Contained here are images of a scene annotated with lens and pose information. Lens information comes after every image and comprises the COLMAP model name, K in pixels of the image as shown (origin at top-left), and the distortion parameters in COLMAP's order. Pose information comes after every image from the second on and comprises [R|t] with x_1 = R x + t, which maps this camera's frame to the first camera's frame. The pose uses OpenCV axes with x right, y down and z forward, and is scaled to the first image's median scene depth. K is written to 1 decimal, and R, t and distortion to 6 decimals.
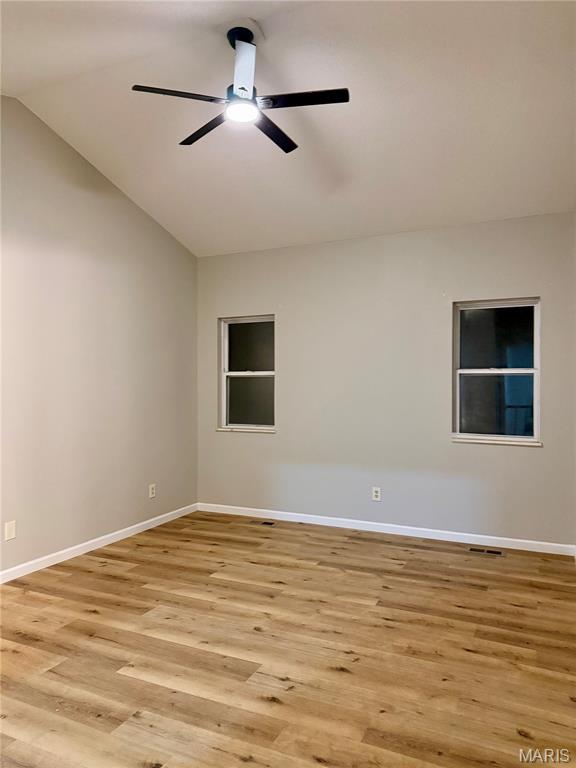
lens RADIAL K [[537.9, 0, 288.0], [0, 537.9, 384.0], [0, 0, 1]] dist [0.055996, -0.085928]
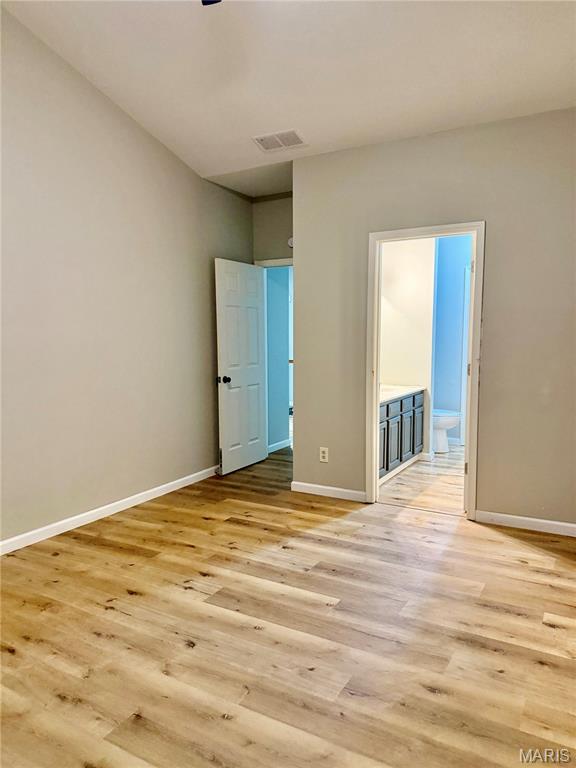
lens RADIAL K [[547.3, 0, 285.9], [0, 547.3, 382.0], [0, 0, 1]] dist [0.076832, -0.074734]
pose [[-0.995221, -0.006278, 0.097444, -0.280671], [0.002768, 0.995716, 0.092421, 0.003749], [-0.097606, 0.092249, -0.990941, 1.831717]]
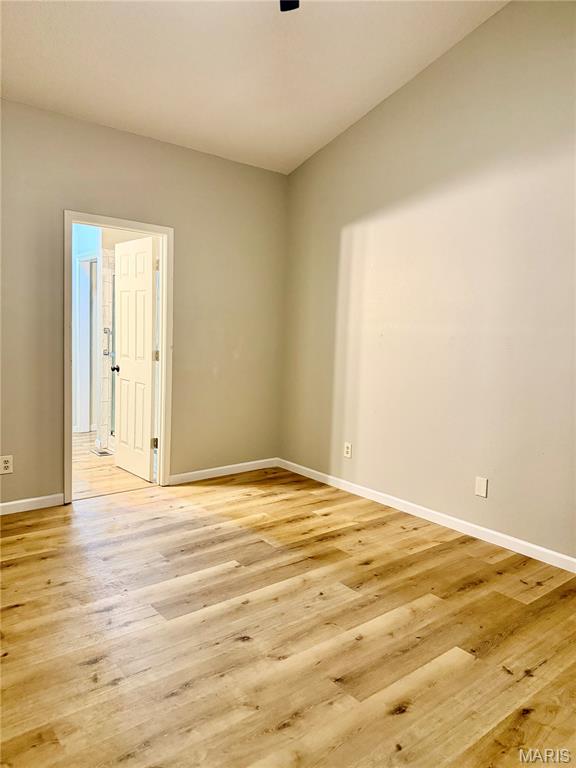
lens RADIAL K [[547.3, 0, 285.9], [0, 547.3, 382.0], [0, 0, 1]] dist [0.076832, -0.074734]
pose [[-0.445331, 0.069279, -0.892682, 0.623665], [-0.033984, 0.994976, 0.094172, 0.015930], [0.894721, 0.072274, -0.440740, 1.442073]]
